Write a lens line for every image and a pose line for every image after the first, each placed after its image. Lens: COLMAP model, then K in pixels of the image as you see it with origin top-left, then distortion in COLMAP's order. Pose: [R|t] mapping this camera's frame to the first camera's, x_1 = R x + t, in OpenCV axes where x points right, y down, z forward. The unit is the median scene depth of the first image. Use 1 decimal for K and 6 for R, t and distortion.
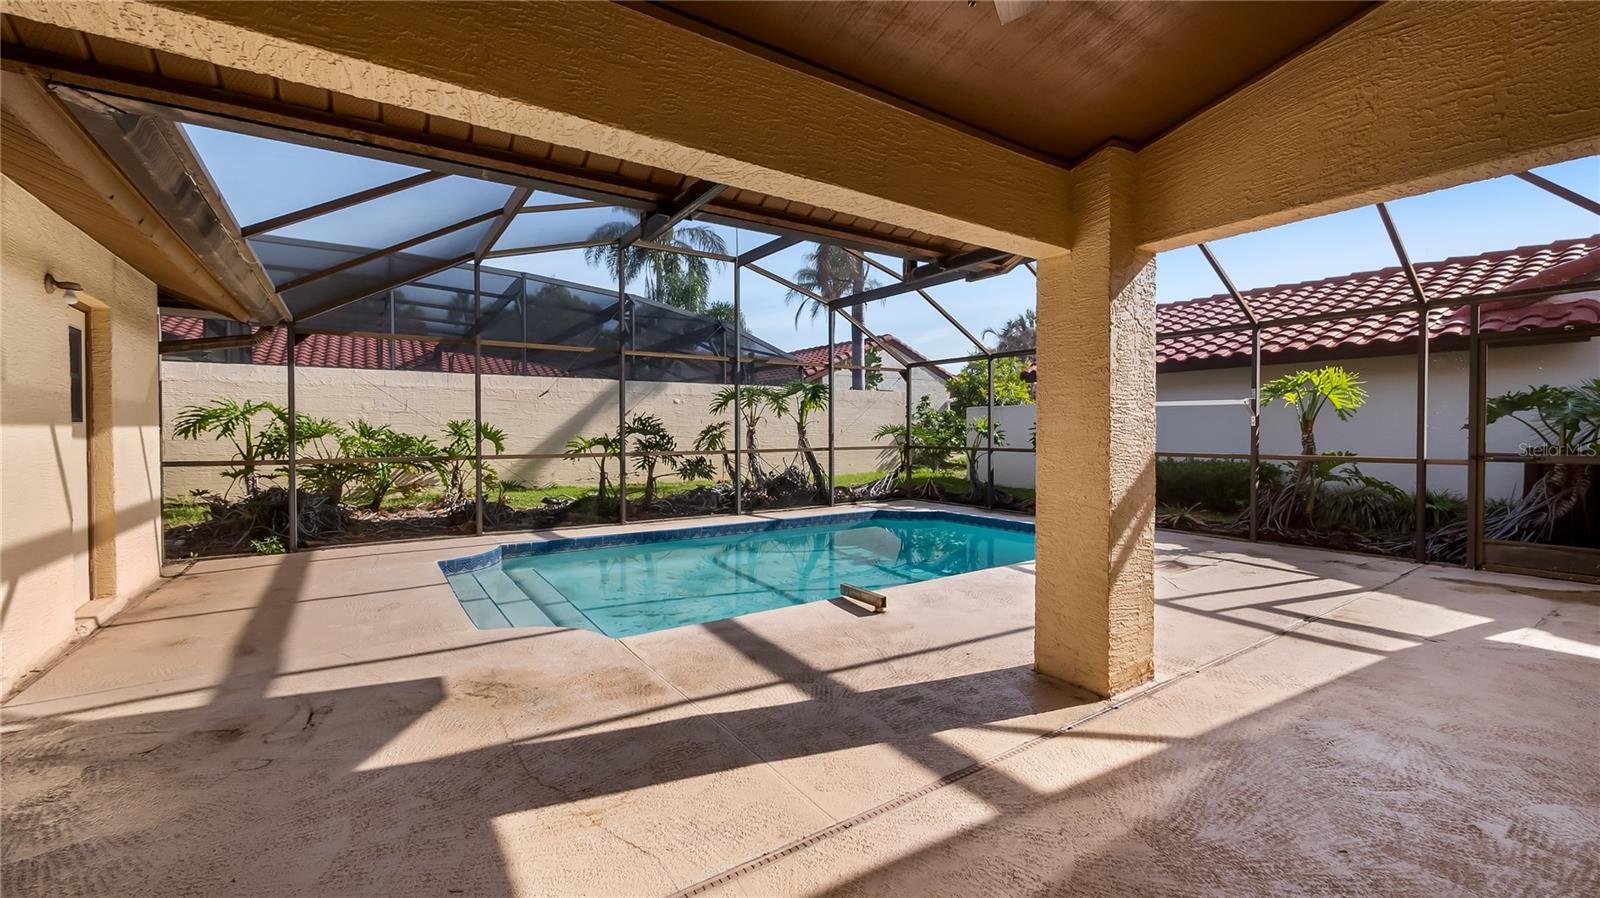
lens RADIAL K [[647.5, 0, 799.7], [0, 647.5, 445.8], [0, 0, 1]] dist [0.000631, 0.000073]
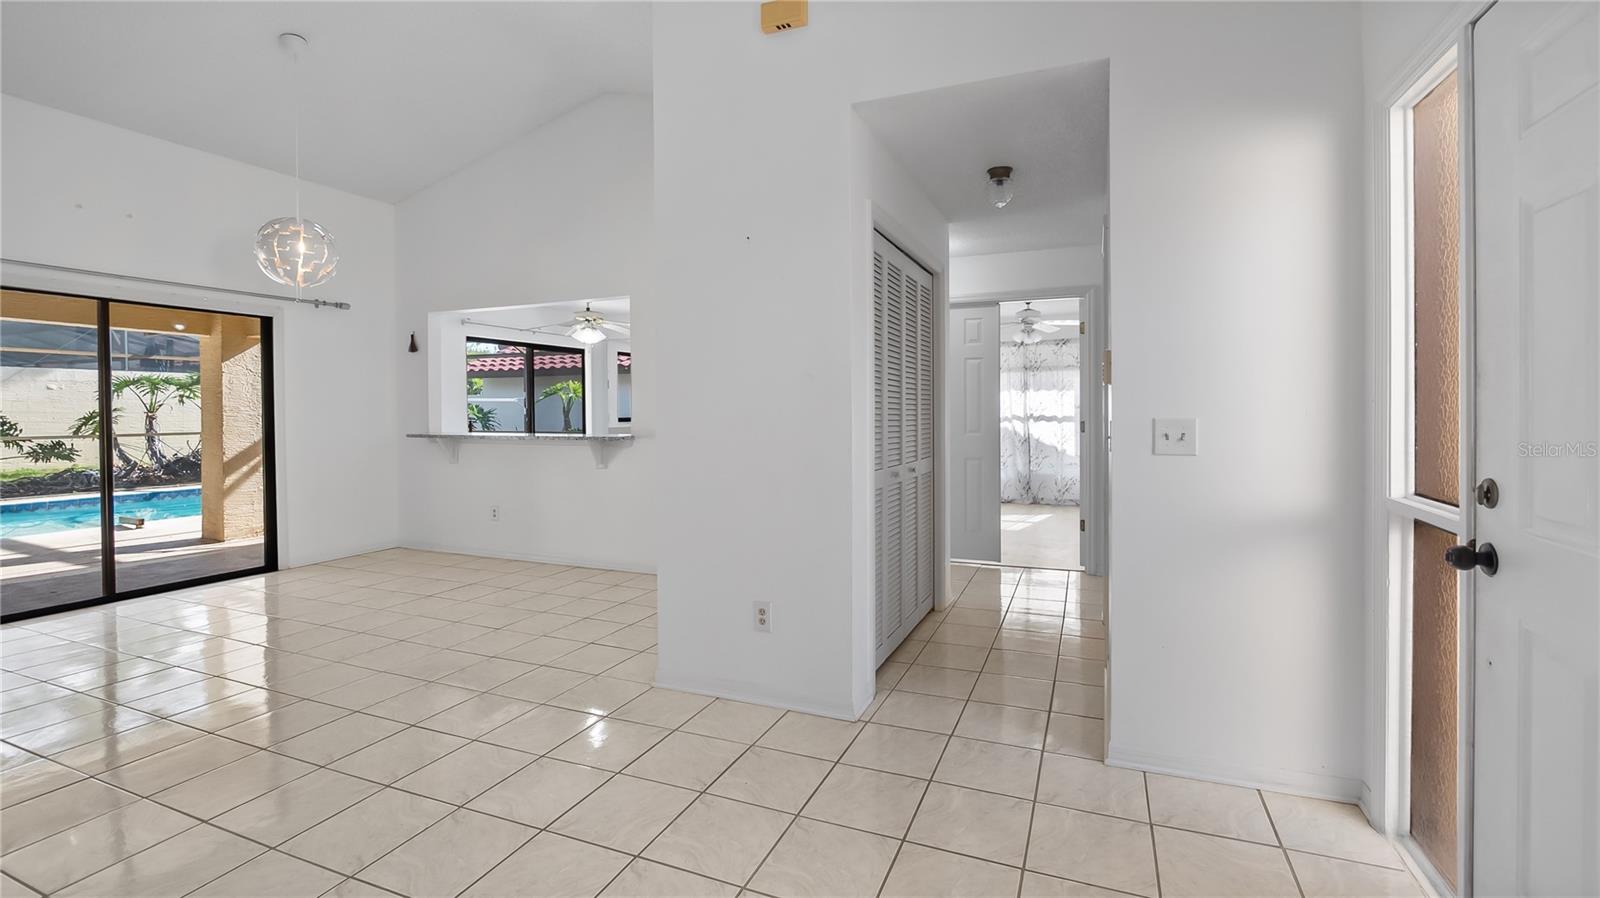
lens RADIAL K [[647.5, 0, 803.6], [0, 647.5, 424.4], [0, 0, 1]] dist [0.000631, 0.000073]
pose [[0.830740, -0.012470, 0.556522, 0.323940], [0.014220, 0.999898, 0.001178, 0.005721], [-0.556480, 0.006935, 0.830832, -0.709126]]
